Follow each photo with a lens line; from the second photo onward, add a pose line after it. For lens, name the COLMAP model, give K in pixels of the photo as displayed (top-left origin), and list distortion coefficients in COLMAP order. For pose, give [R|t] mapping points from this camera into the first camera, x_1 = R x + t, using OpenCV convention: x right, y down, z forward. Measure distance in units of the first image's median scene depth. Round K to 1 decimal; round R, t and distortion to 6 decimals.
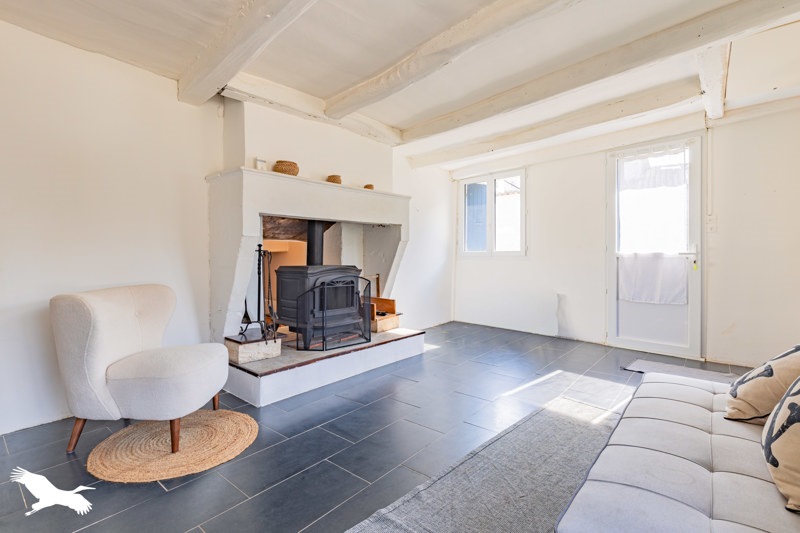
lens RADIAL K [[366.3, 0, 399.4], [0, 366.3, 252.4], [0, 0, 1]] dist [-0.000786, -0.000083]
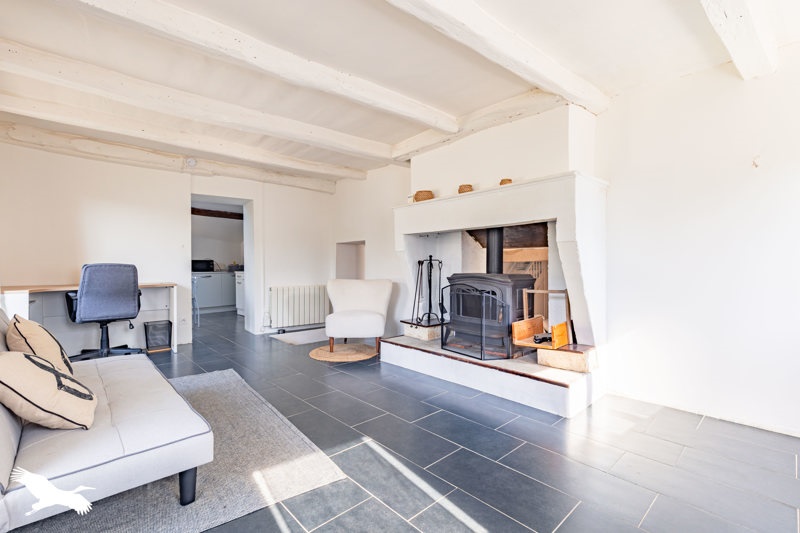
lens RADIAL K [[365.6, 0, 403.2], [0, 365.6, 270.1], [0, 0, 1]] dist [-0.000803, 0.000002]
pose [[-0.125033, 0.007839, -0.992122, 0.814282], [-0.000419, 0.999968, 0.007954, 0.018231], [0.992153, 0.001410, -0.125026, 0.908778]]
